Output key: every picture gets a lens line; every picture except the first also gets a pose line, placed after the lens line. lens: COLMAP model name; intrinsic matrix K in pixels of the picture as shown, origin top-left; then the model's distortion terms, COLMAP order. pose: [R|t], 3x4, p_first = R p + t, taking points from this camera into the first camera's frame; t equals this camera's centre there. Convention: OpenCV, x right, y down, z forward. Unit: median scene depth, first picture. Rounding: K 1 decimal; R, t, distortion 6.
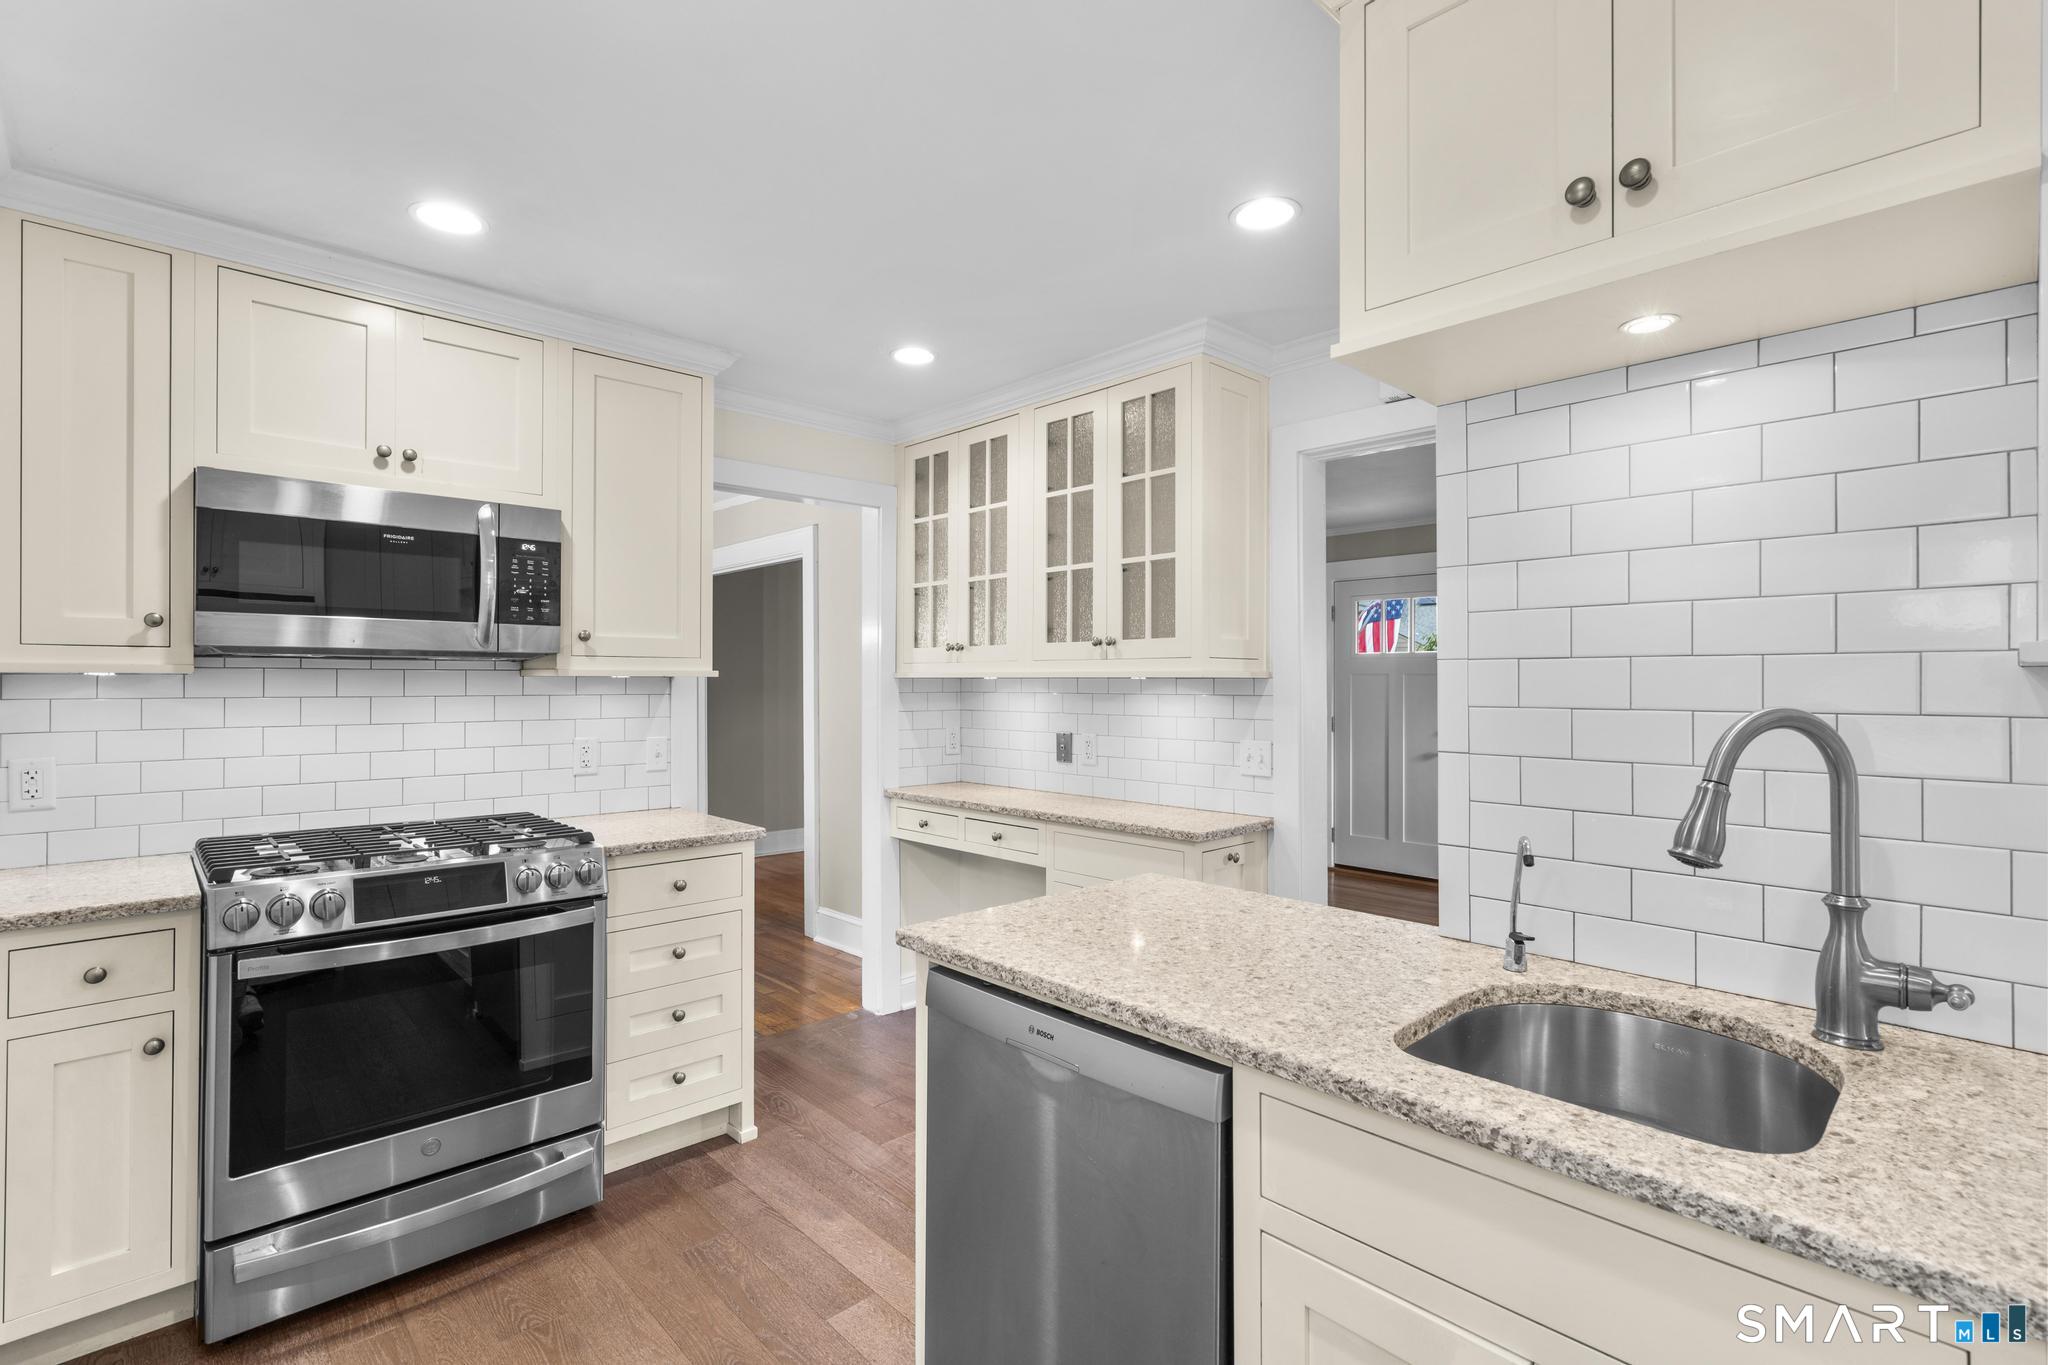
lens RADIAL K [[933.7, 0, 1036.1], [0, 933.7, 682.9], [0, 0, 1]] dist [-0.003120, 0.002256]
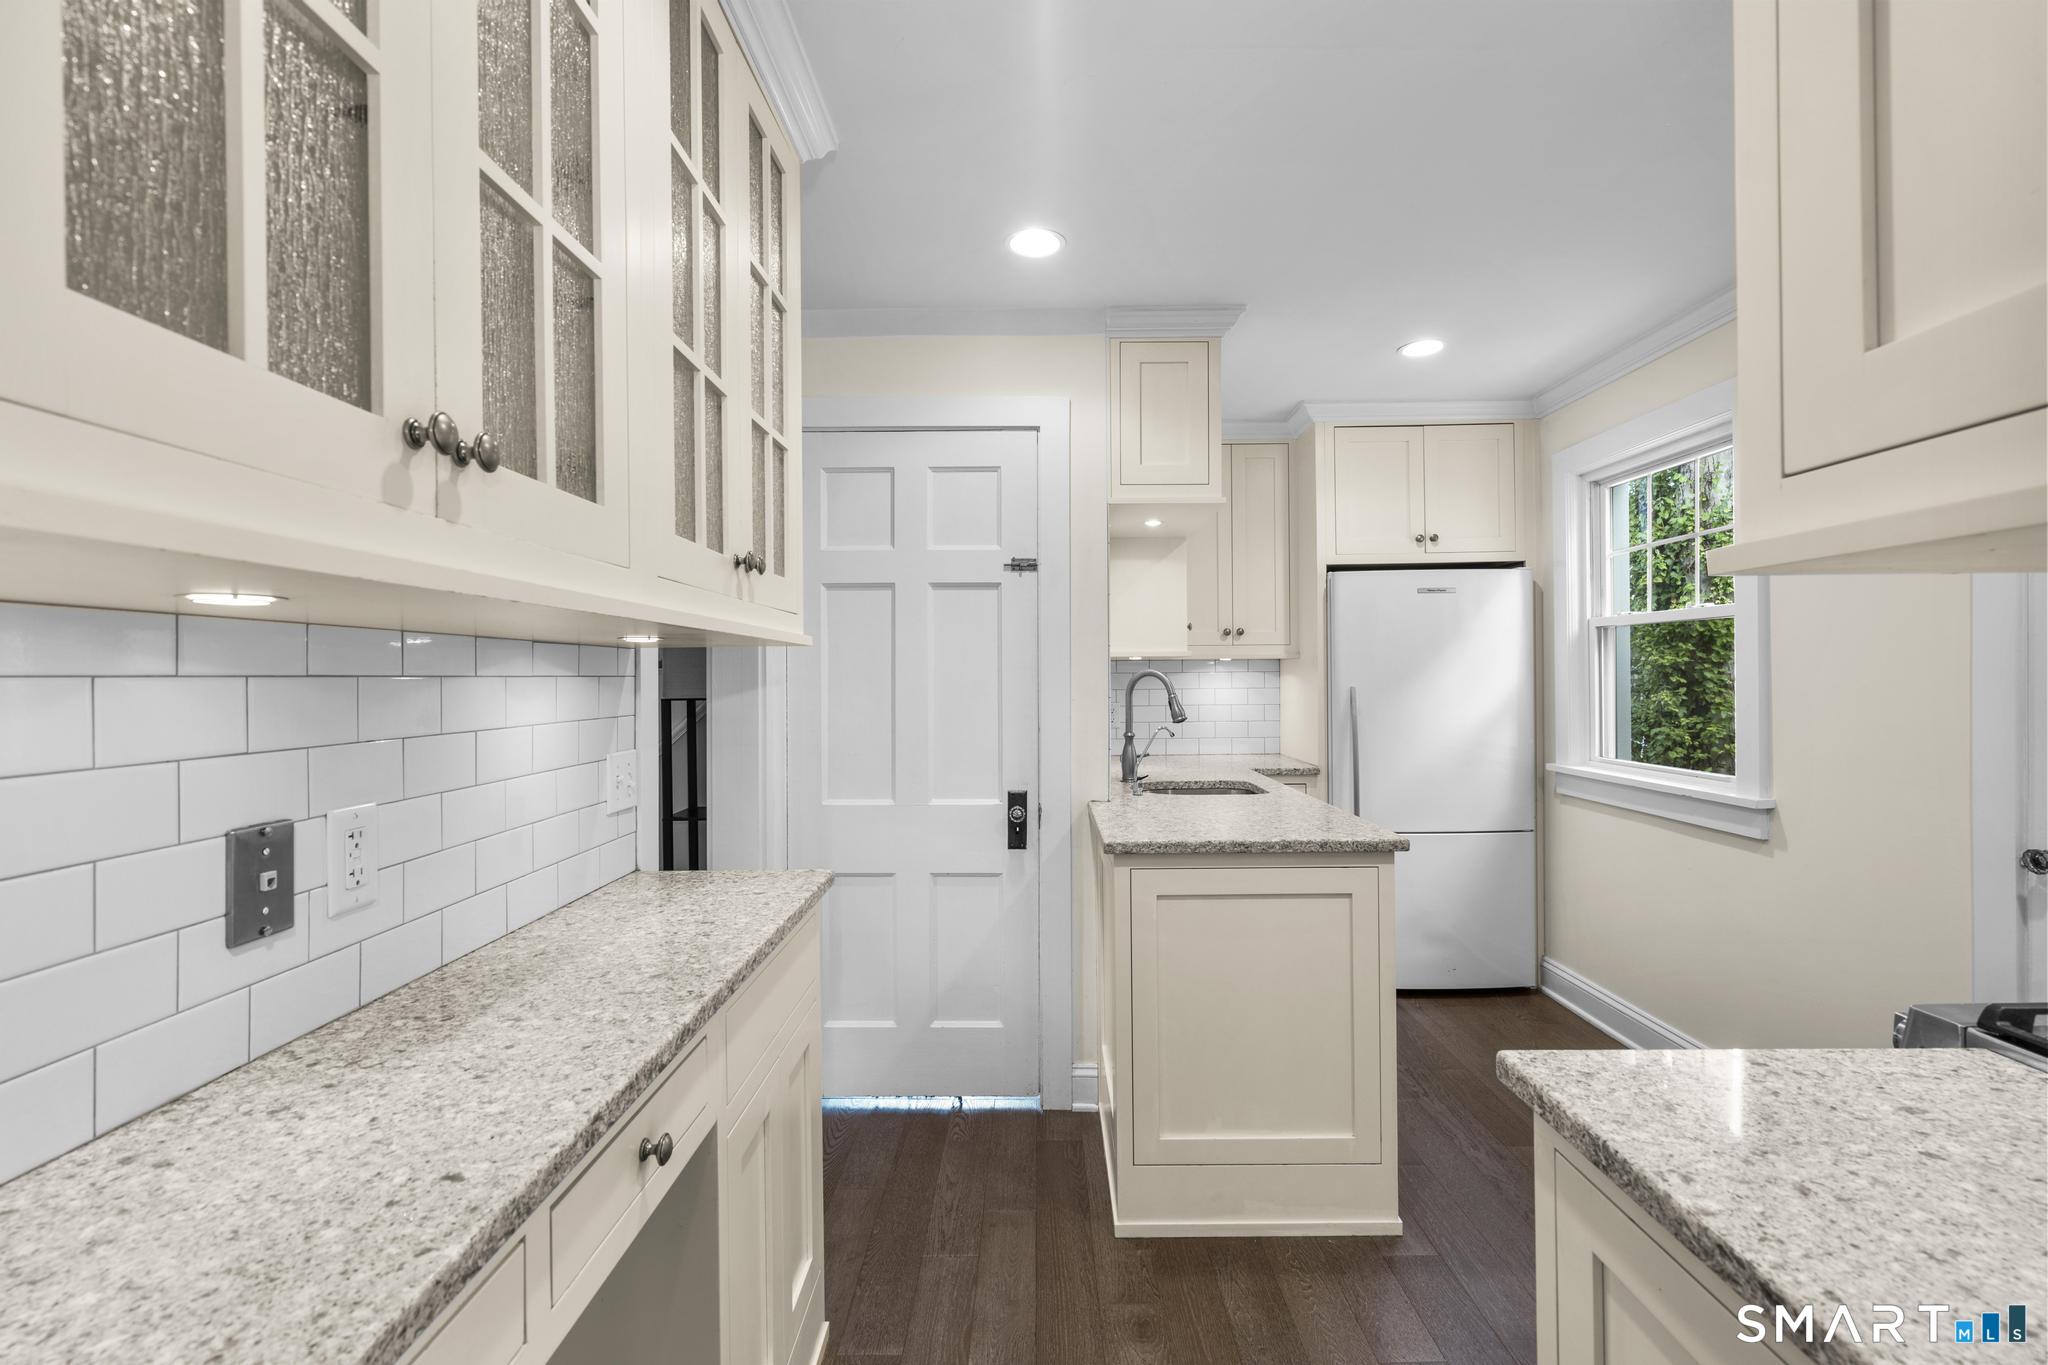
lens RADIAL K [[933.7, 0, 1043.7], [0, 933.7, 670.0], [0, 0, 1]] dist [-0.003120, 0.002256]
pose [[-0.719259, 0.012358, 0.694633, -0.374453], [0.010610, 0.999921, -0.006803, 0.016776], [-0.694661, 0.002477, -0.719333, 1.250092]]
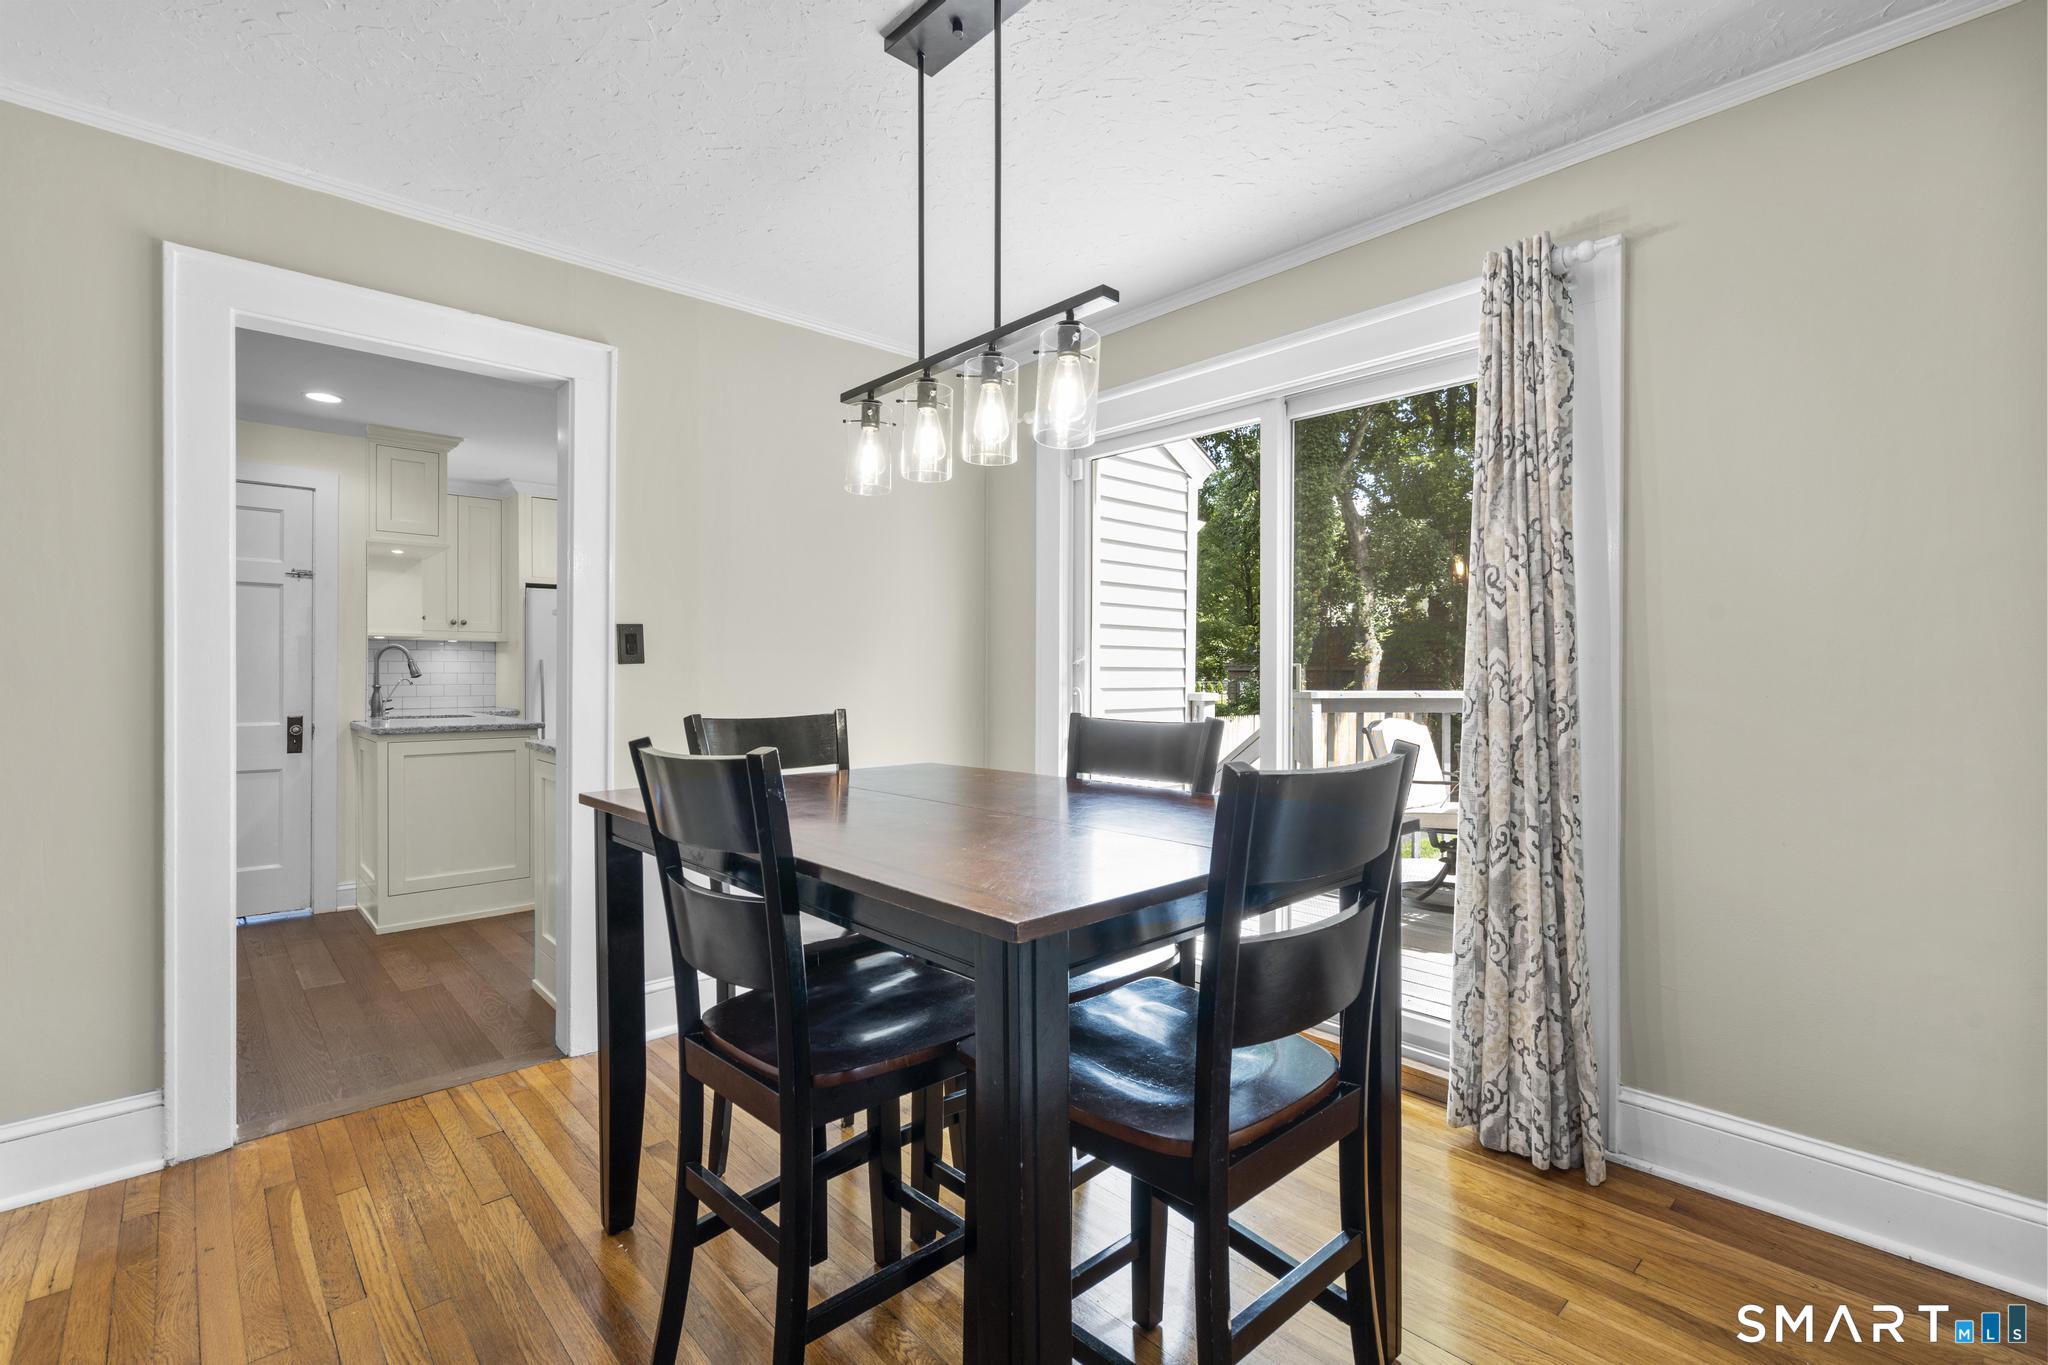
lens RADIAL K [[933.7, 0, 1037.8], [0, 933.7, 677.4], [0, 0, 1]] dist [-0.003120, 0.002256]
pose [[-0.999632, 0.001090, 0.027094, -0.933363], [0.001249, 0.999982, 0.005827, 0.063471], [-0.027087, 0.005859, -0.999616, 2.058408]]
